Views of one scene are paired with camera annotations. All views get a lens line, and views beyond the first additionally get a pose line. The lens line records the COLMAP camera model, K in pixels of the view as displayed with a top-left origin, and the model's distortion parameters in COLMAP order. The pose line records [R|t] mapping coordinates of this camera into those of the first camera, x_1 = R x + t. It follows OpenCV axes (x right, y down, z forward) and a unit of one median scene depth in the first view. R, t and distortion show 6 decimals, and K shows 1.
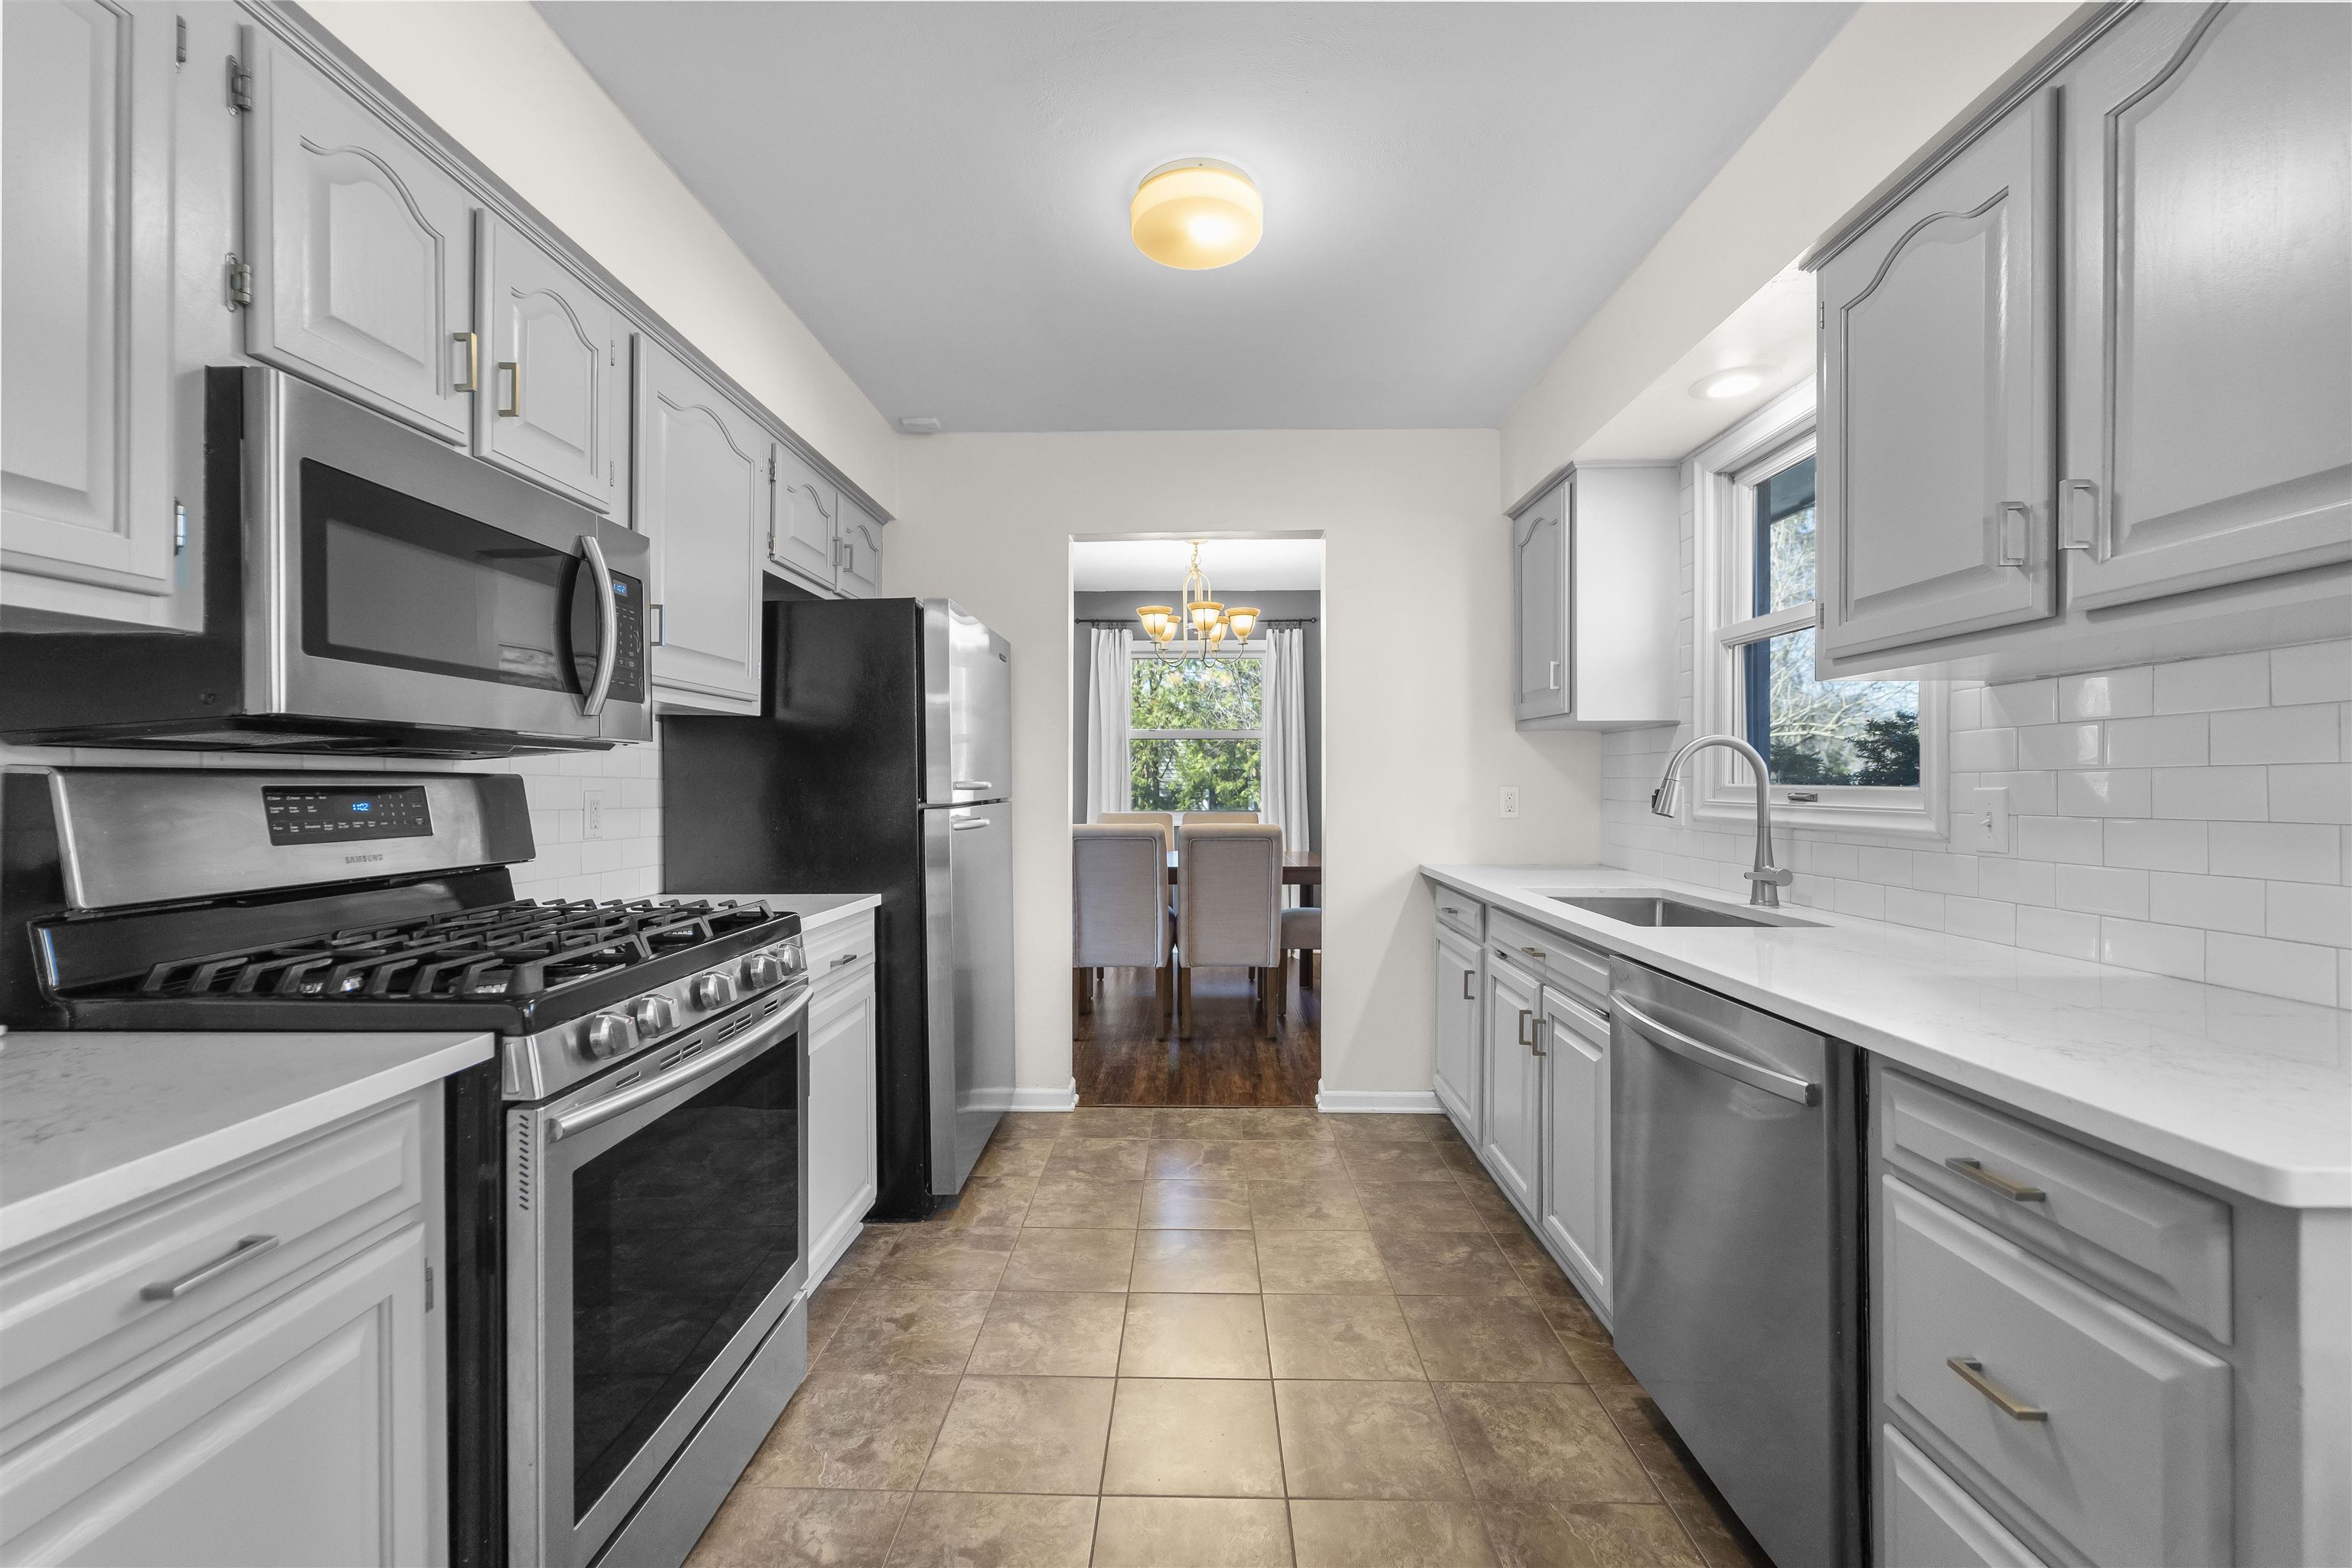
lens RADIAL K [[940.5, 0, 1174.9], [0, 940.5, 780.6], [0, 0, 1]] dist [0.000517, -0.000554]
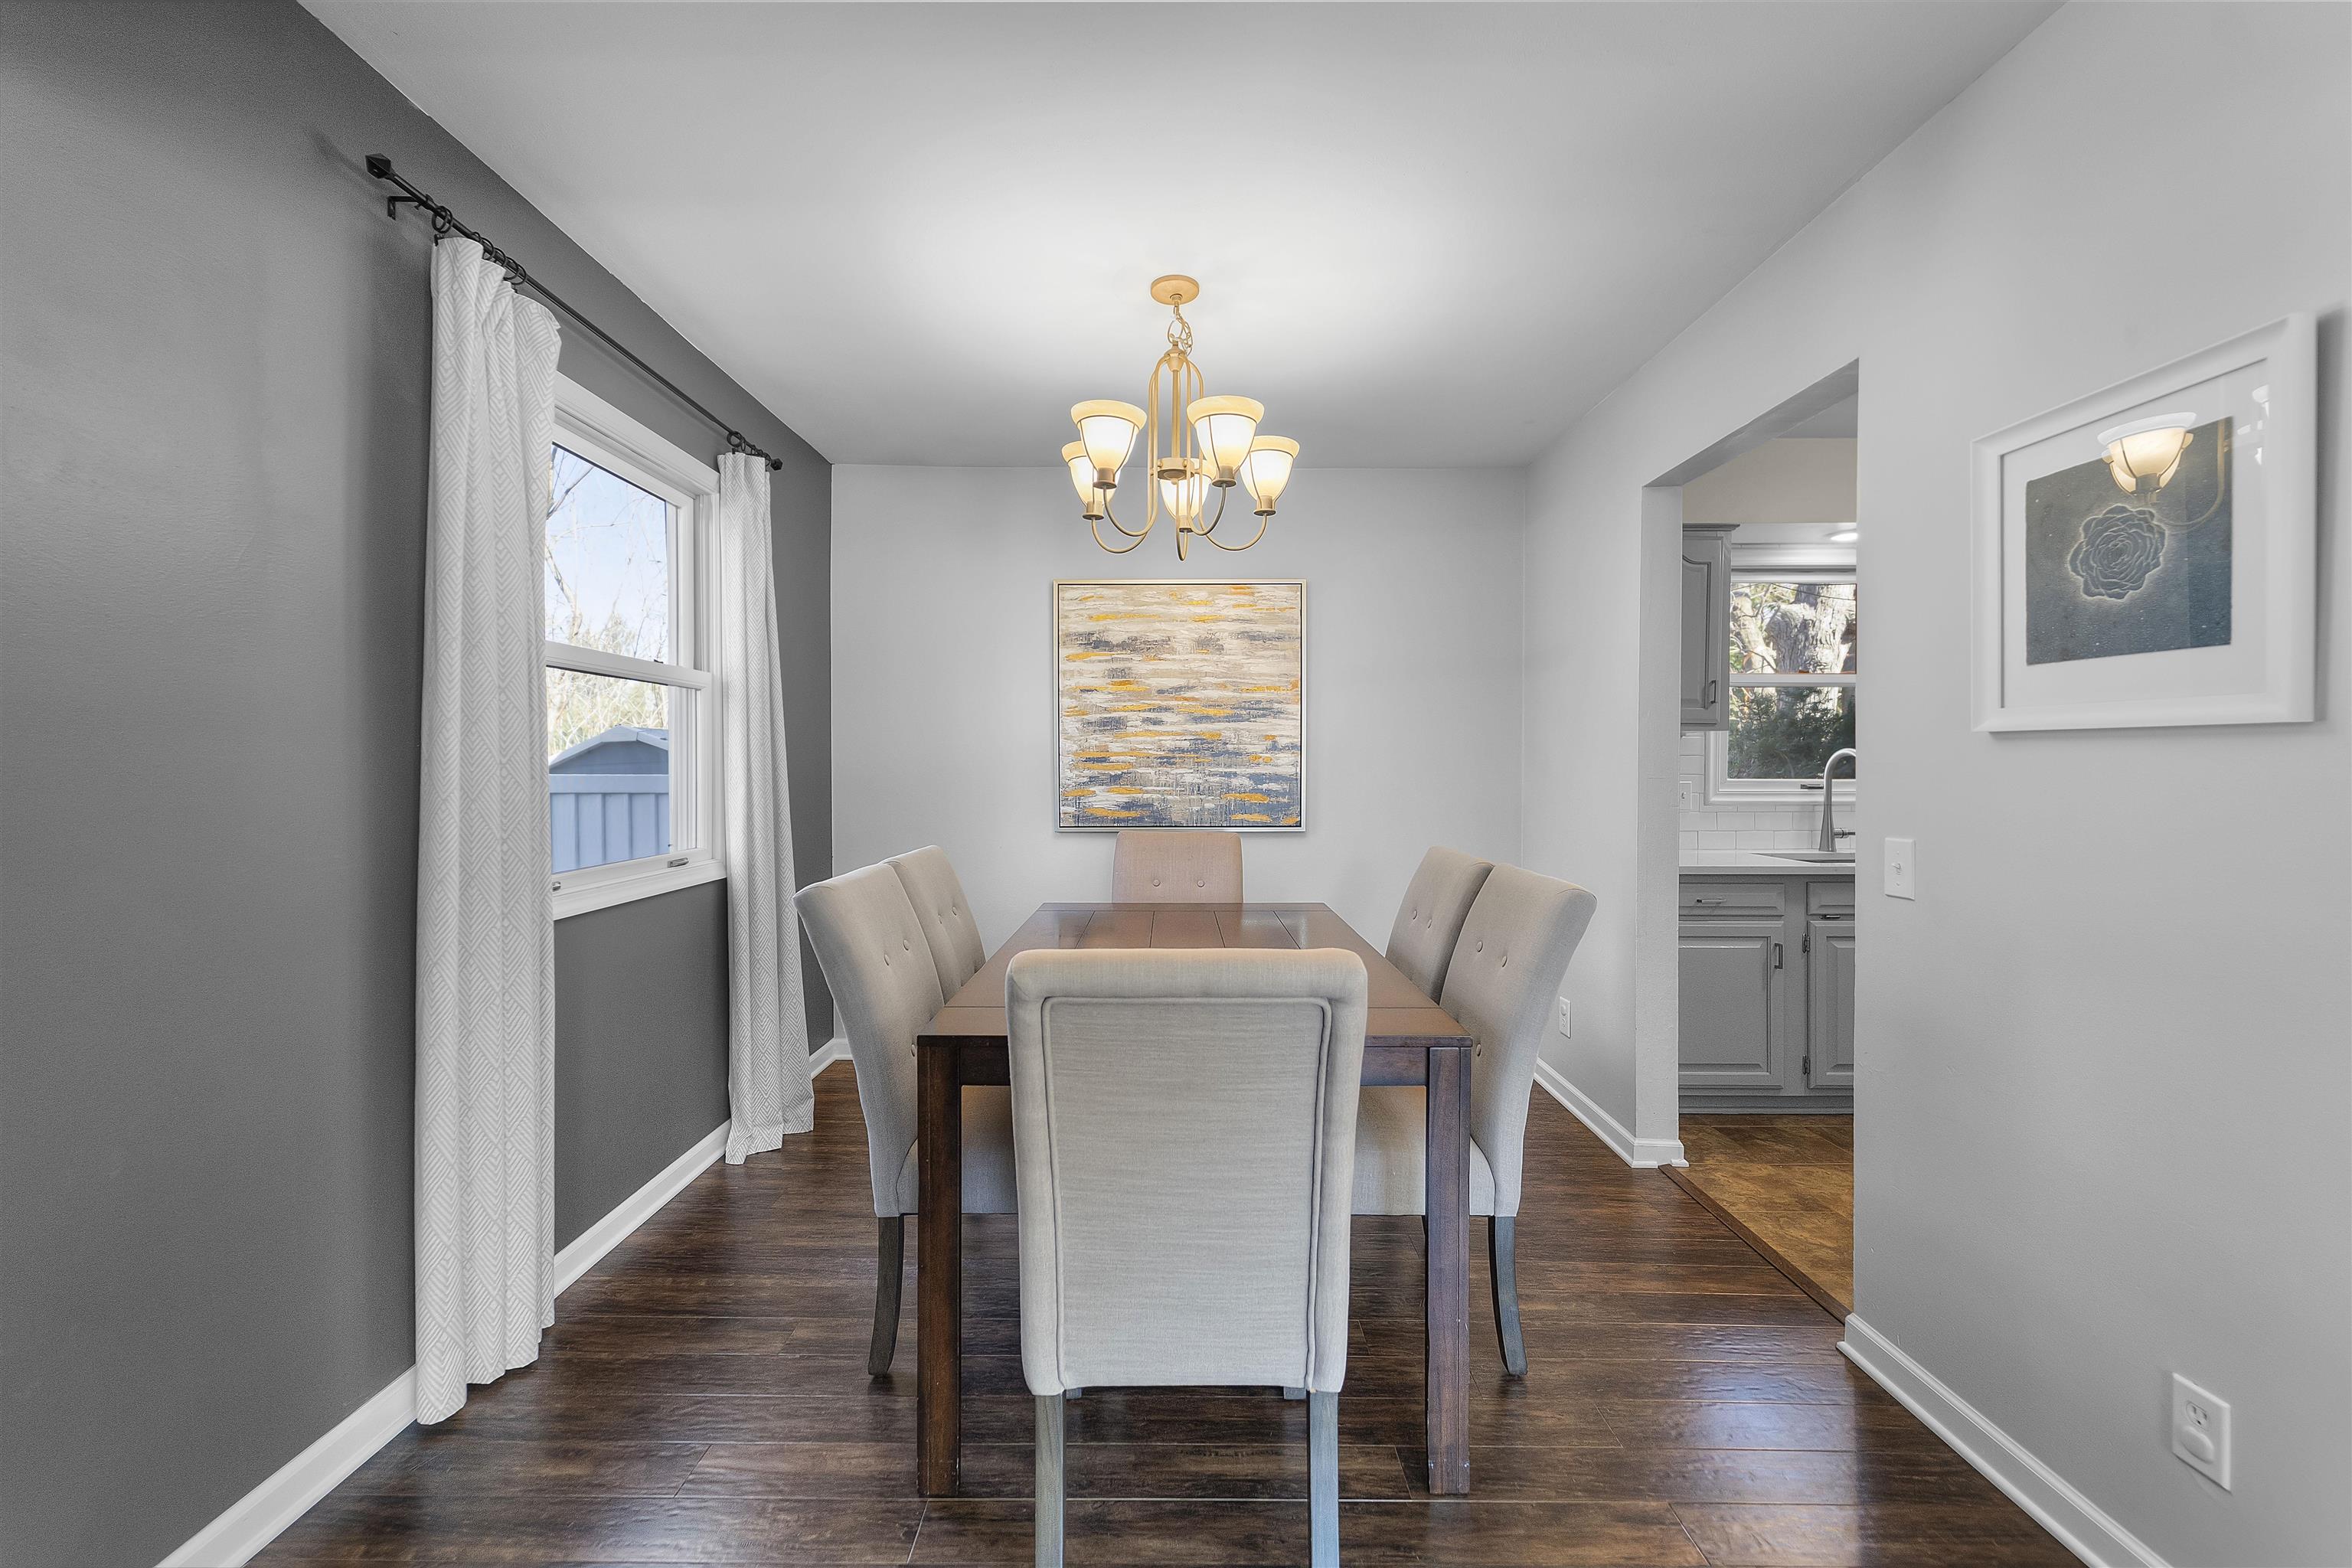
lens RADIAL K [[940.5, 0, 1180.4], [0, 940.5, 779.0], [0, 0, 1]] dist [0.000517, -0.000554]
pose [[-0.023989, -0.007242, 0.999686, -0.713057], [0.001906, 0.999972, 0.007290, -0.007474], [-0.999710, 0.002080, -0.023975, 1.535425]]
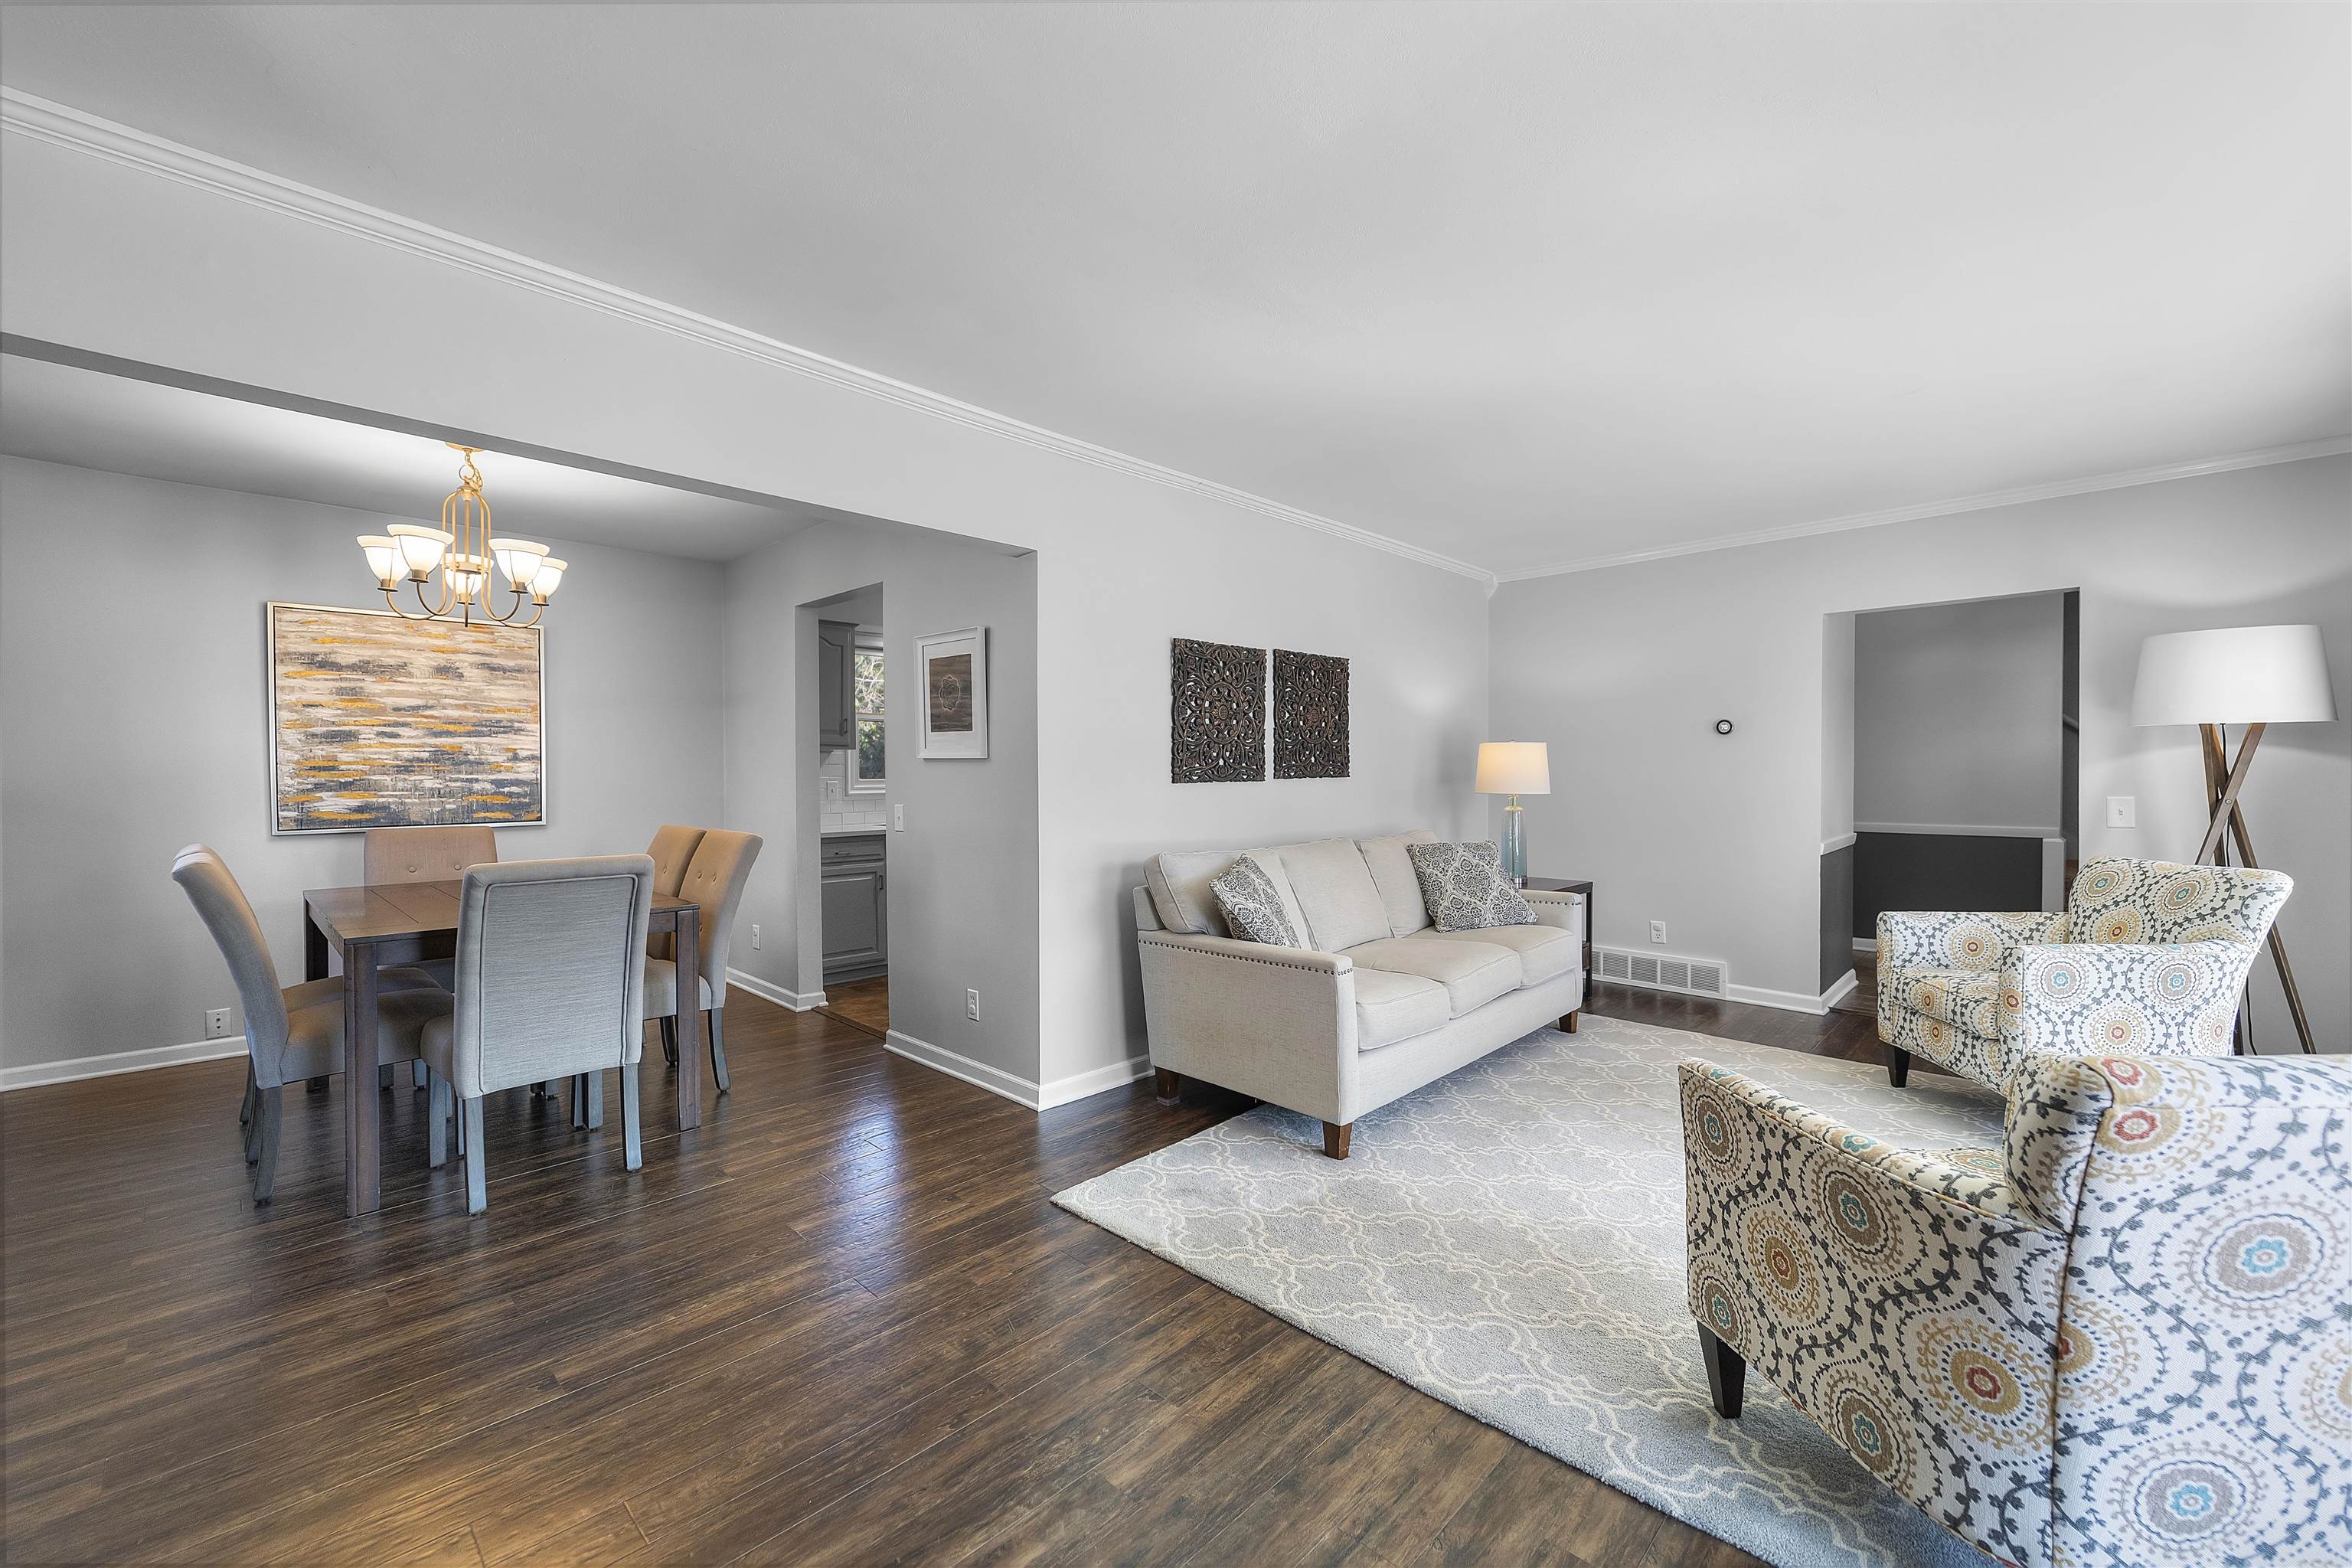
lens RADIAL K [[940.5, 0, 1171.8], [0, 940.5, 789.4], [0, 0, 1]] dist [0.000517, -0.000554]
pose [[-0.728222, -0.006791, 0.685308, -1.277250], [0.009087, 0.999767, 0.019562, -0.008702], [-0.685281, 0.020473, -0.727991, 1.752389]]
